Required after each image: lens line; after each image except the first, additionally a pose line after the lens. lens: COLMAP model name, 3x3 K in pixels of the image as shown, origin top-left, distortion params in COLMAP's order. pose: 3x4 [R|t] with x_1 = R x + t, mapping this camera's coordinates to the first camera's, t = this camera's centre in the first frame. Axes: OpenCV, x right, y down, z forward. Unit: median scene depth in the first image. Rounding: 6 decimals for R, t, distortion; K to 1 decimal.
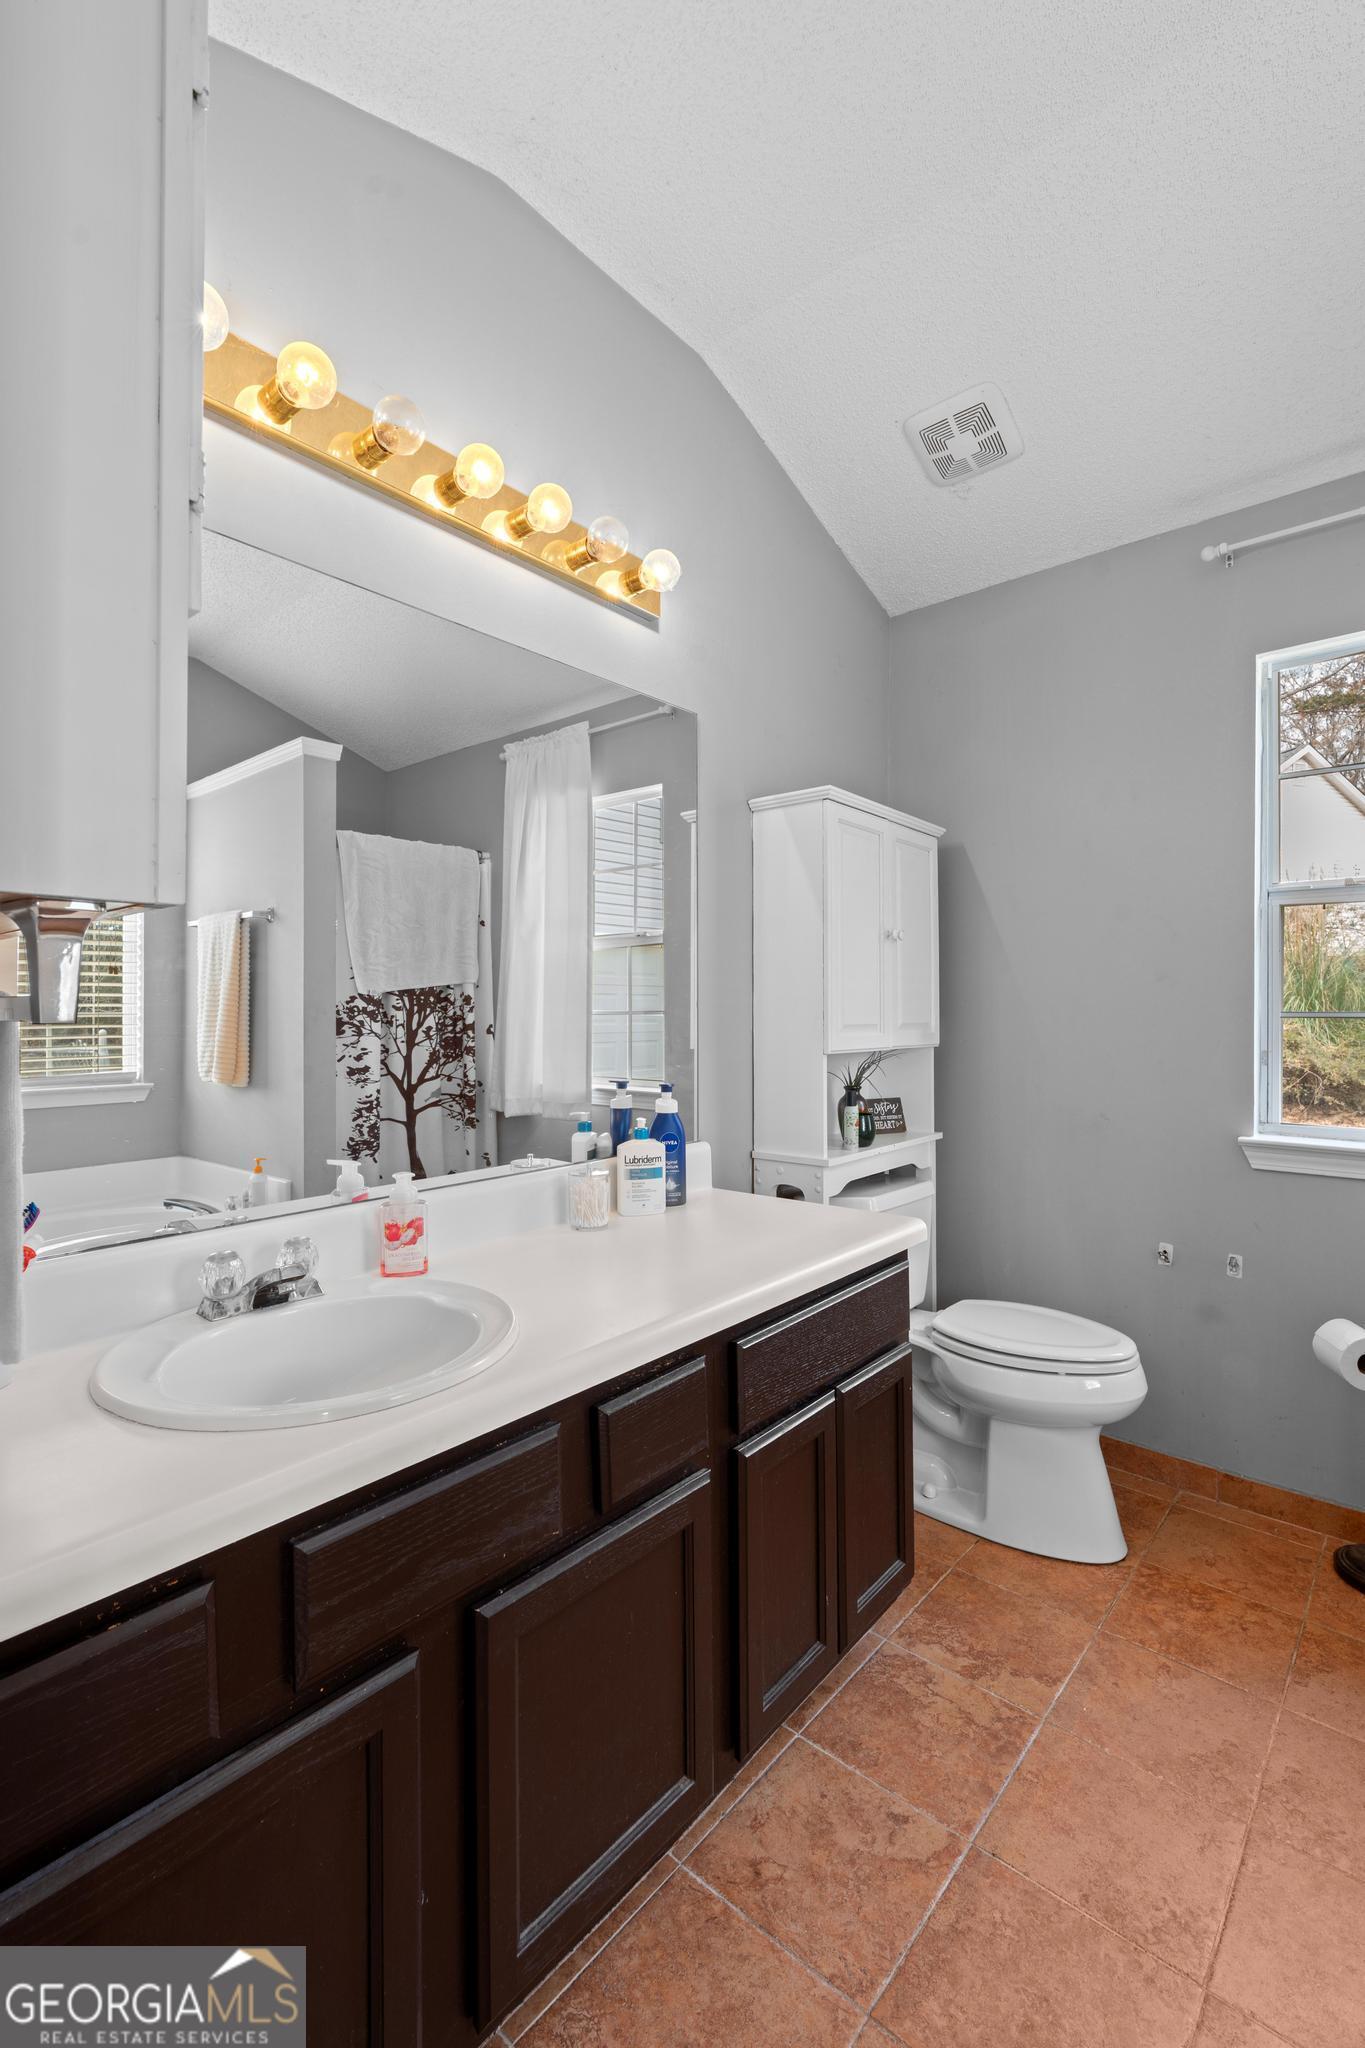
lens RADIAL K [[896.6, 0, 681.2], [0, 896.6, 1010.7], [0, 0, 1]] dist [-0.010876, 0.001589]
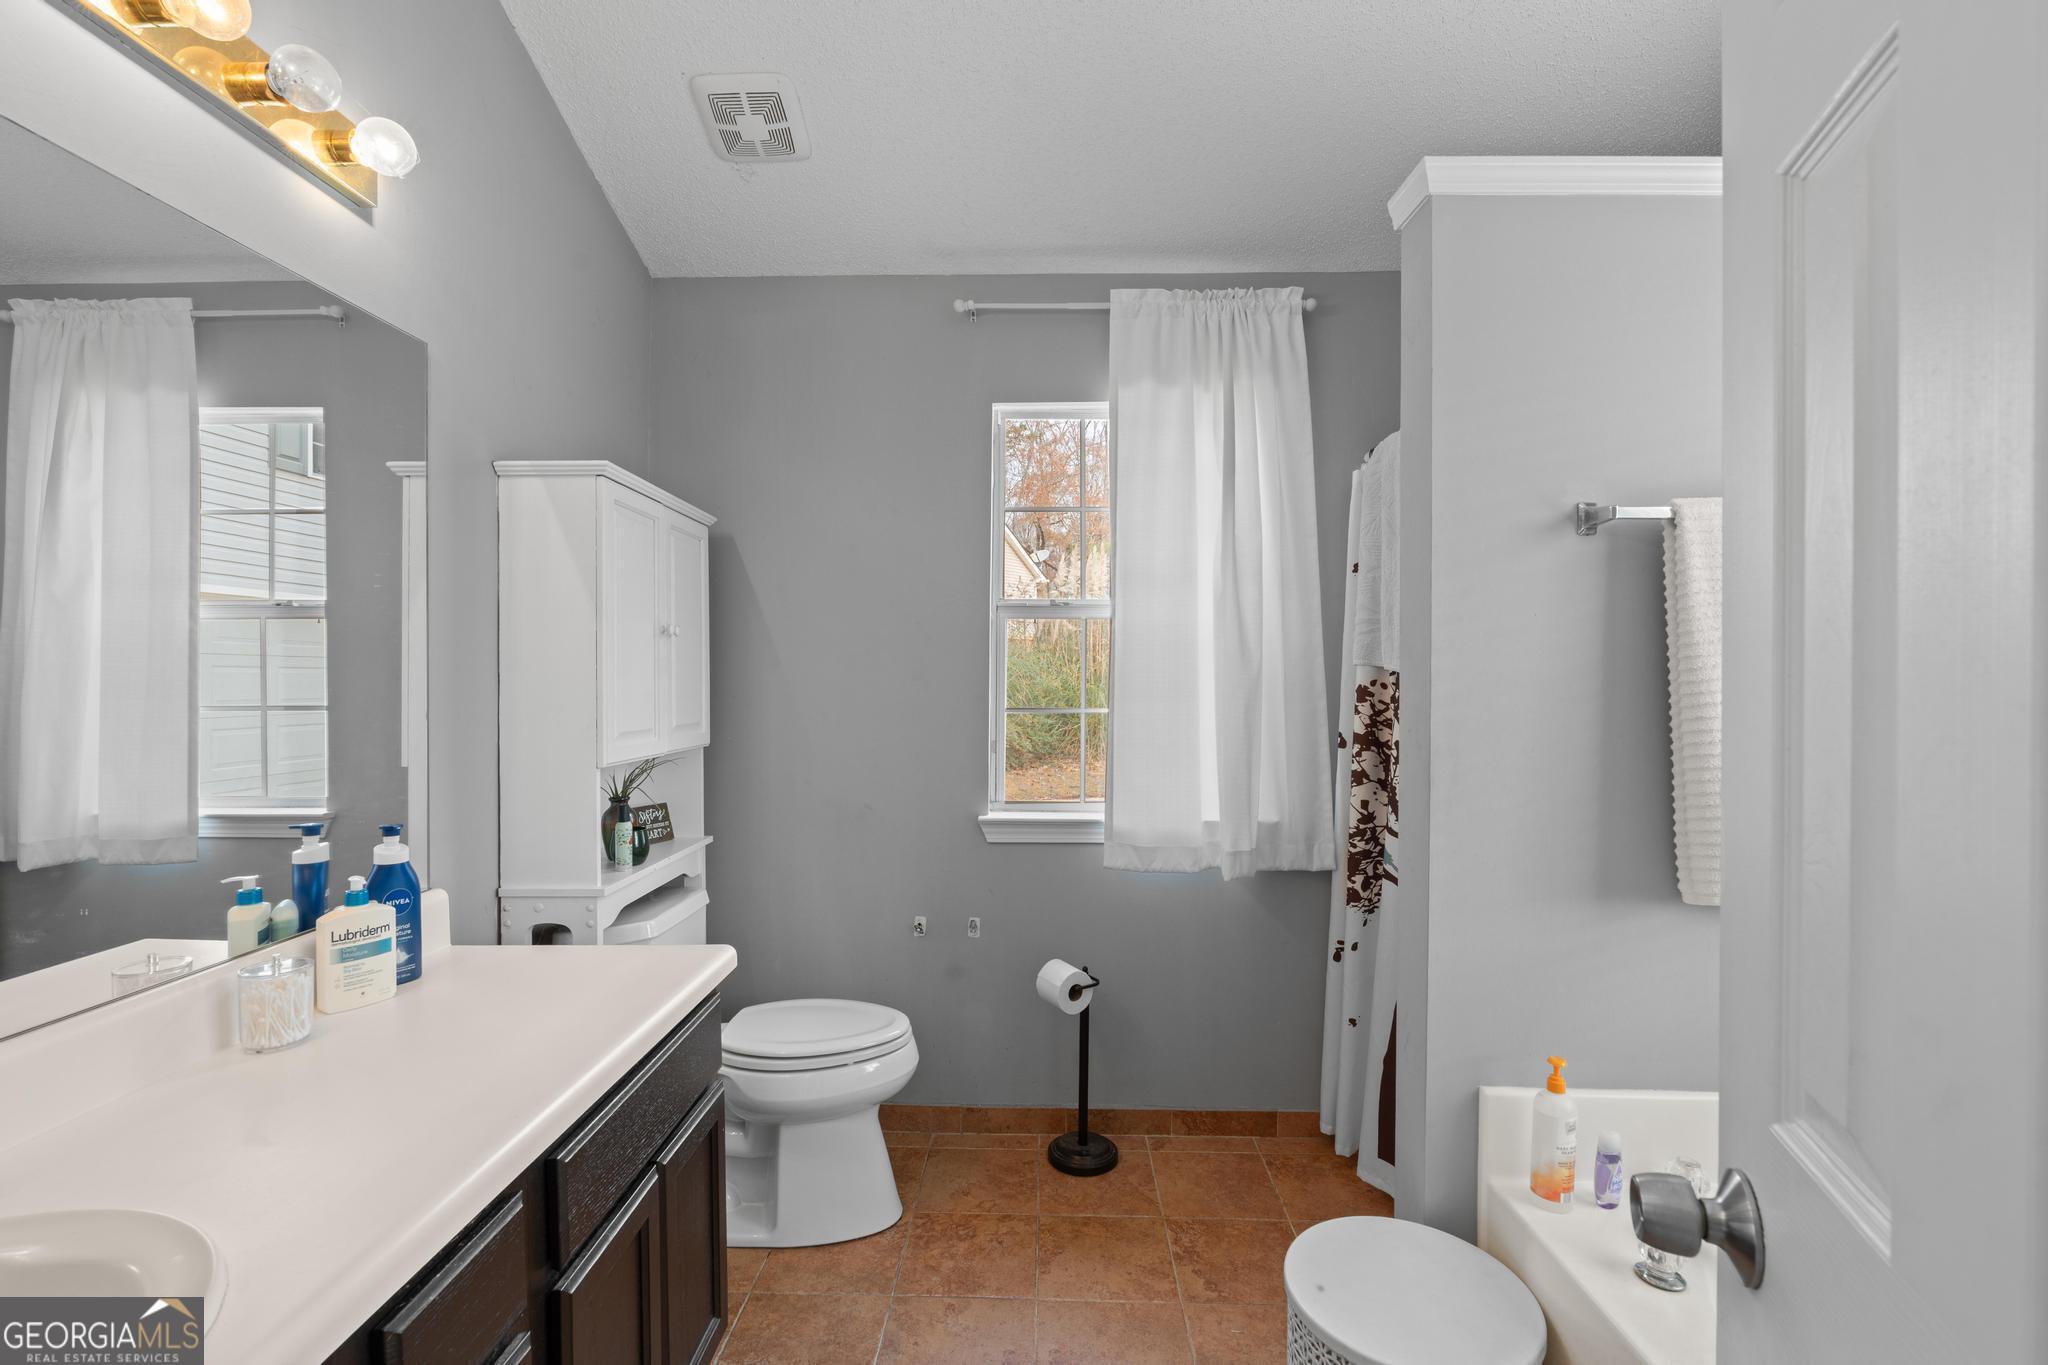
lens RADIAL K [[896.6, 0, 1017.0], [0, 896.6, 687.2], [0, 0, 1]] dist [-0.010876, 0.001589]
pose [[0.773952, -0.005365, 0.633221, -0.076076], [-0.000506, 0.999959, 0.009090, -0.038817], [-0.633244, -0.007356, 0.773918, 0.070494]]
